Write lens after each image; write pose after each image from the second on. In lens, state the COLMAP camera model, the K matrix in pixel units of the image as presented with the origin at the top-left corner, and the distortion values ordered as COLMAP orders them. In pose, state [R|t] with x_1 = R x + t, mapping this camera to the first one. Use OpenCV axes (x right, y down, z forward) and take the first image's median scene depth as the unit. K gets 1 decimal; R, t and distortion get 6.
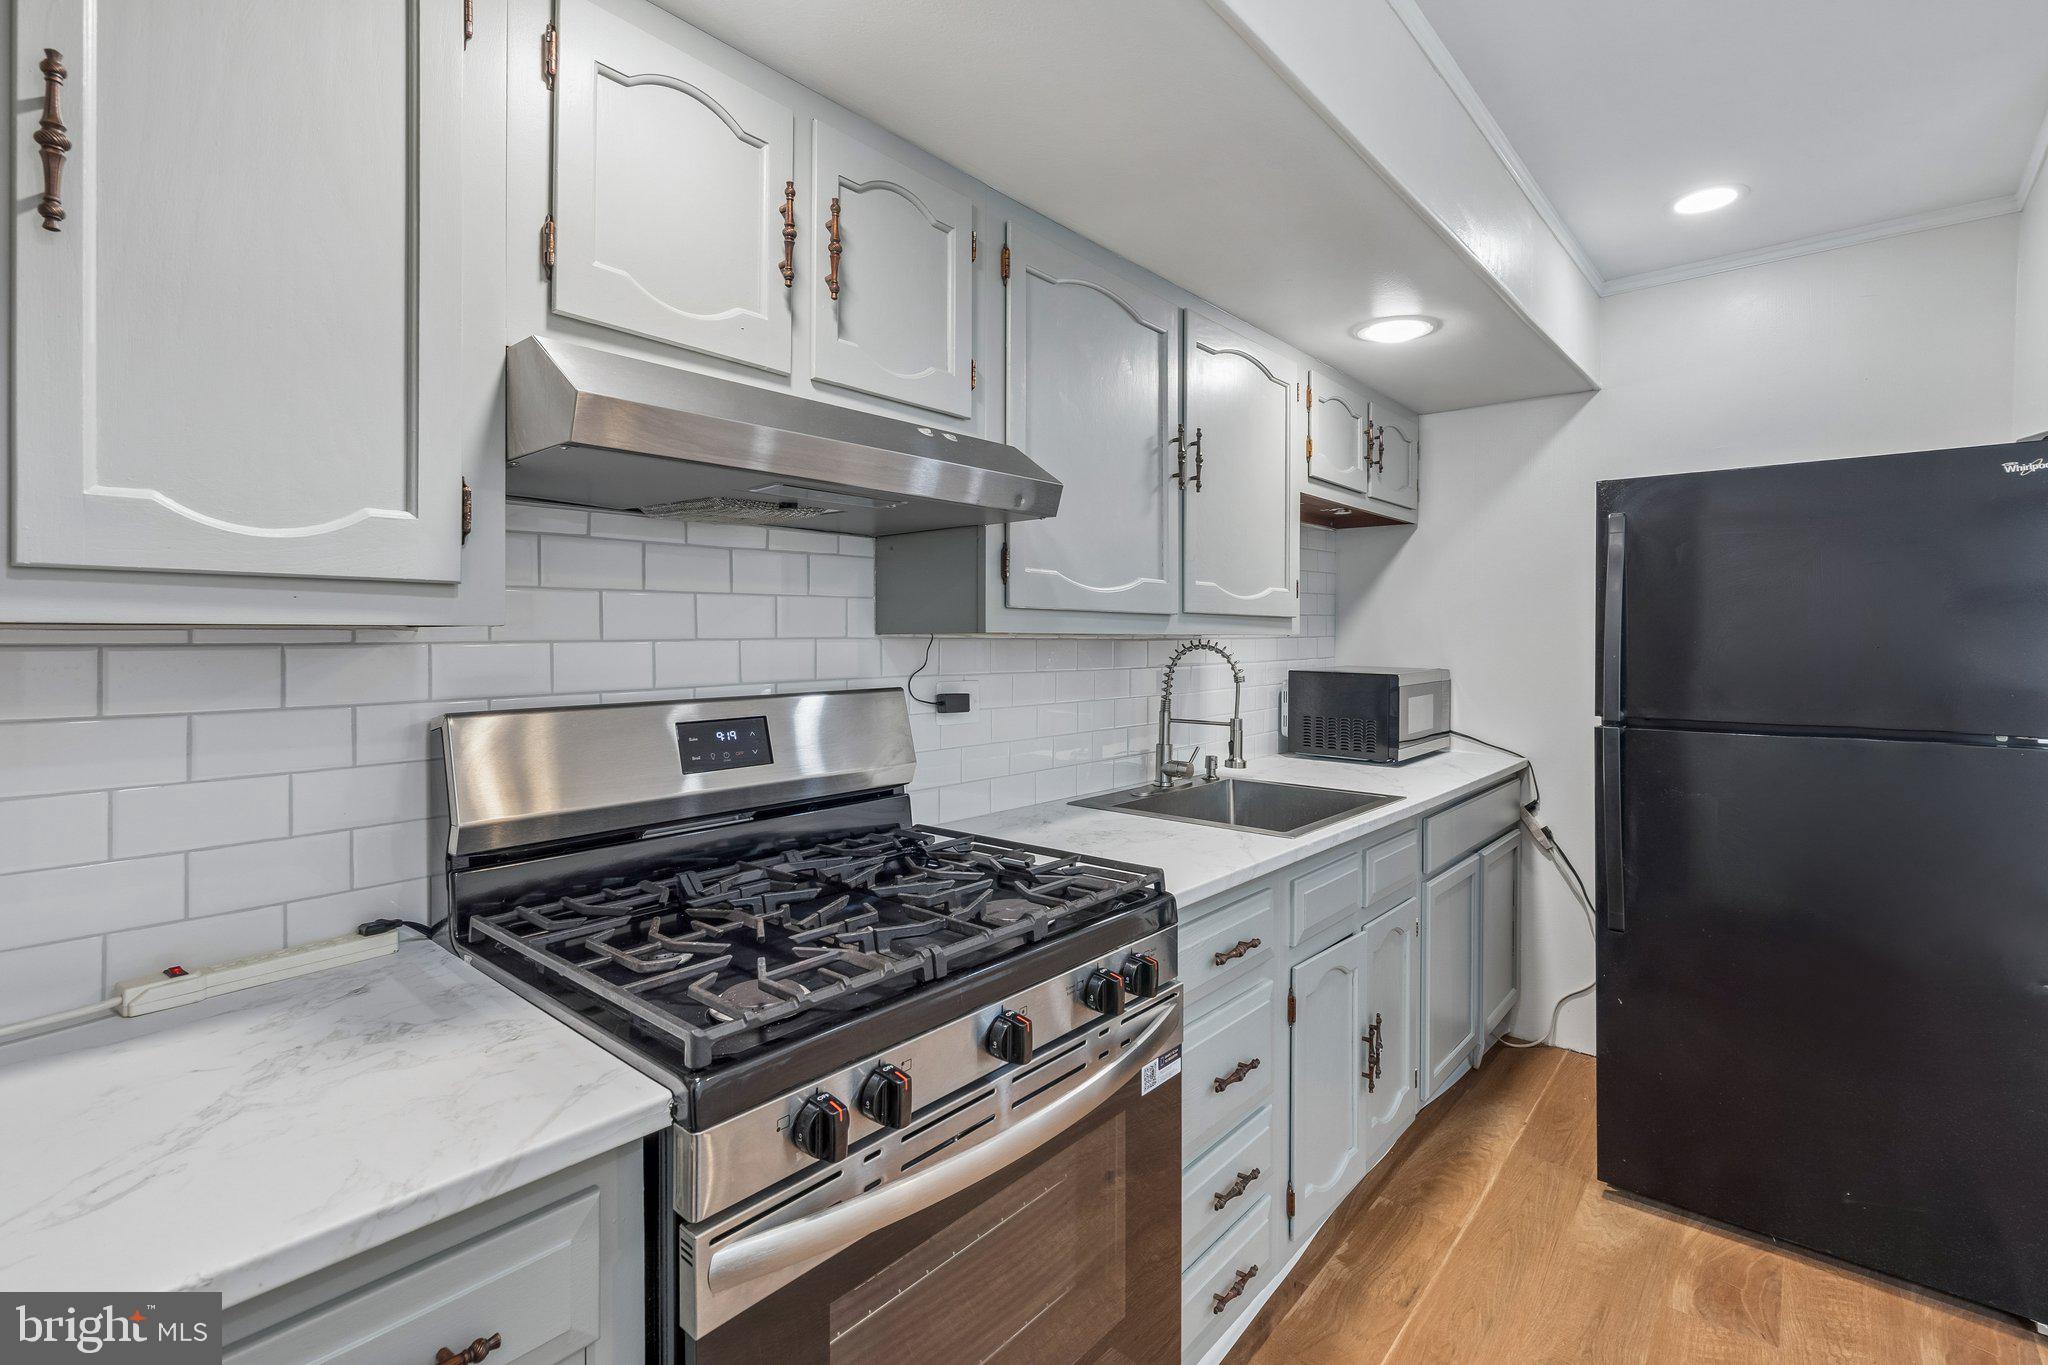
lens RADIAL K [[936.3, 0, 1060.6], [0, 936.3, 631.9], [0, 0, 1]] dist [0.013112, -0.000081]
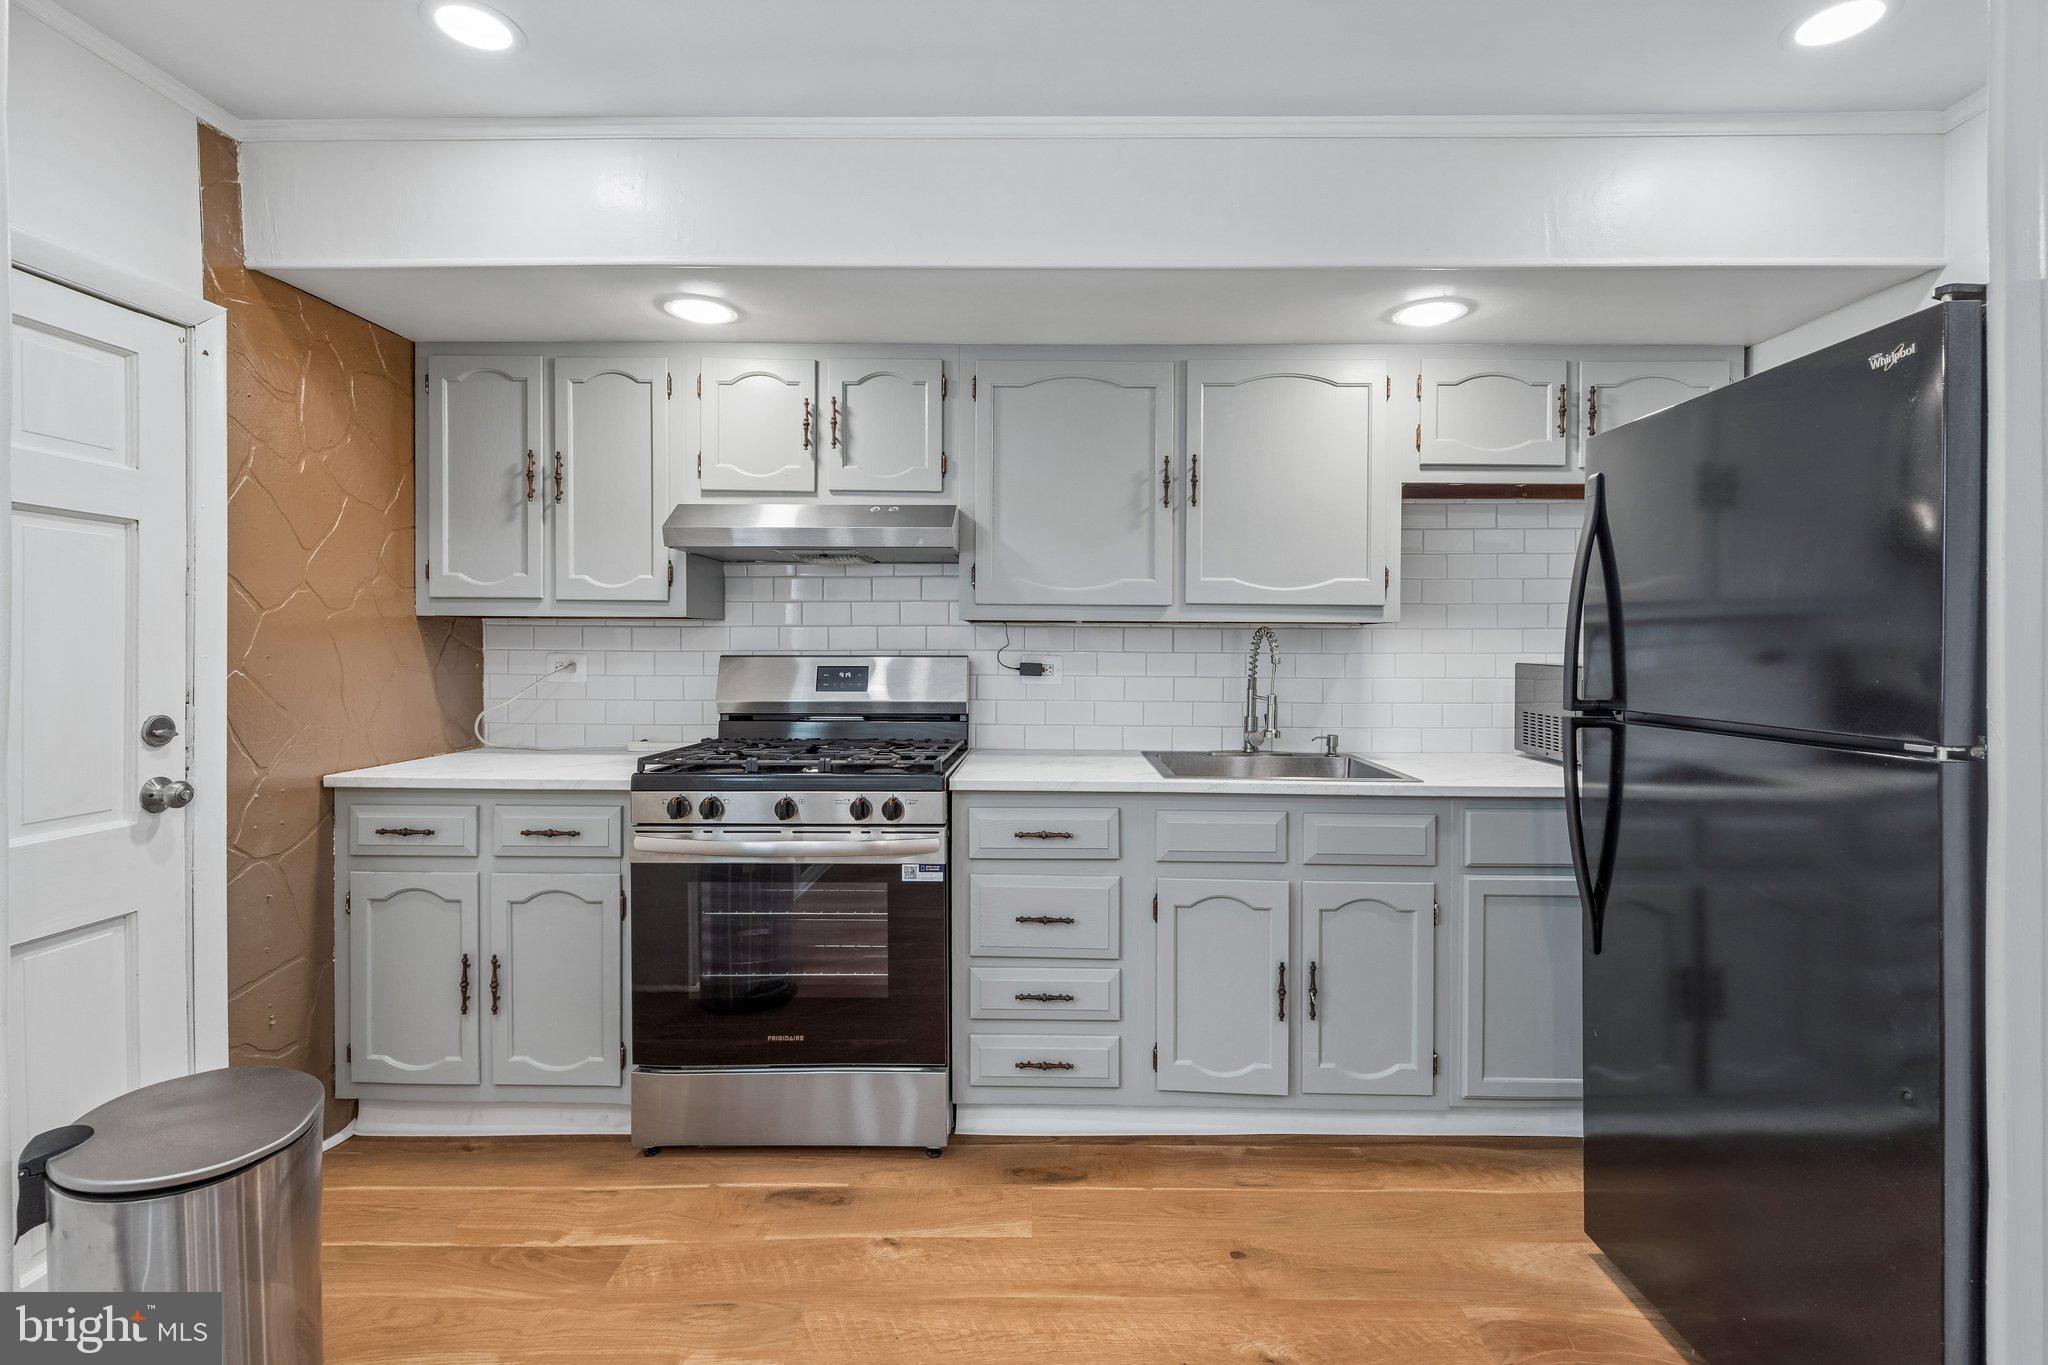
lens RADIAL K [[936.2, 0, 1030.0], [0, 936.2, 653.1], [0, 0, 1]] dist [0.006327, -0.000410]
pose [[0.630984, 0.008448, -0.775750, 1.344237], [0.000412, 0.999937, 0.011225, 0.042945], [0.775796, -0.007403, 0.630941, 0.074019]]
